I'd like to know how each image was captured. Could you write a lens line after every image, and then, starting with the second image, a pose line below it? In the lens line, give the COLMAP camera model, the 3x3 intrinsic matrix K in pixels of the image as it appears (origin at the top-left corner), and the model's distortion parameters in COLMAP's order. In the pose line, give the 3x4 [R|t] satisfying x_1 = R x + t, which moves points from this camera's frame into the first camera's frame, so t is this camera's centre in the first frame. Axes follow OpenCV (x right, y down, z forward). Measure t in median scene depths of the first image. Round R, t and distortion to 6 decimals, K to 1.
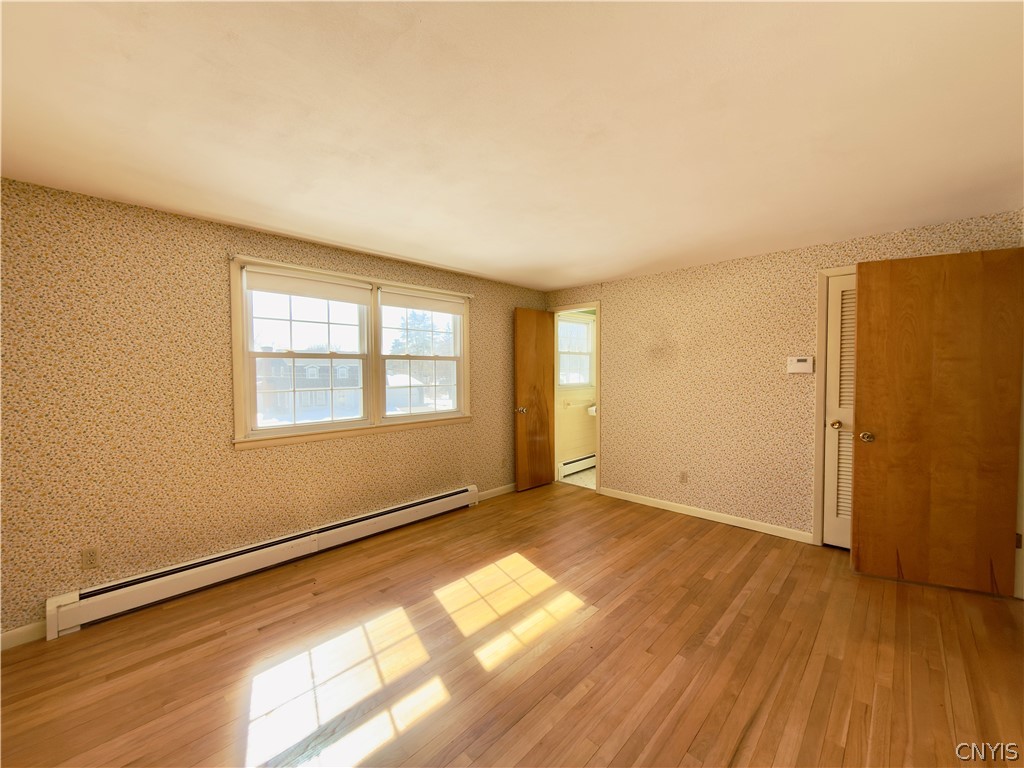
lens RADIAL K [[408.5, 0, 510.9], [0, 408.5, 384.8], [0, 0, 1]] dist [0.000341, 0.000132]
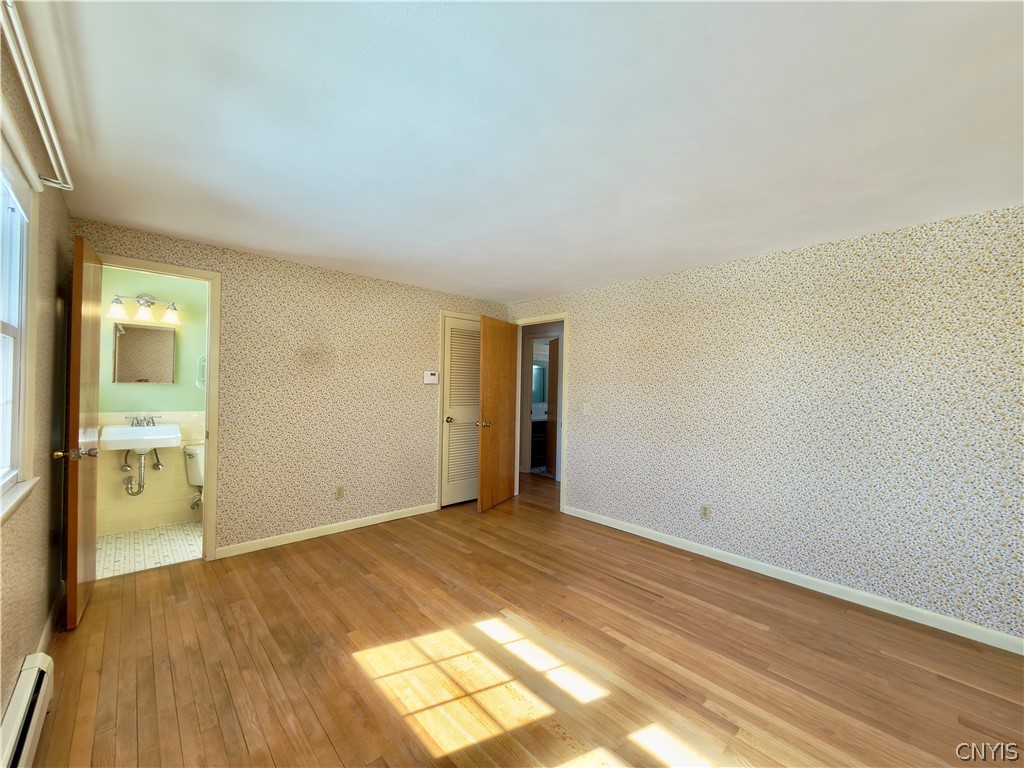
lens RADIAL K [[408.5, 0, 510.9], [0, 408.5, 384.8], [0, 0, 1]] dist [0.000341, 0.000132]
pose [[0.052190, 0.010792, 0.998579, -0.614182], [0.013870, 0.999837, -0.011530, -0.006565], [-0.998541, 0.014452, 0.052032, 0.685892]]
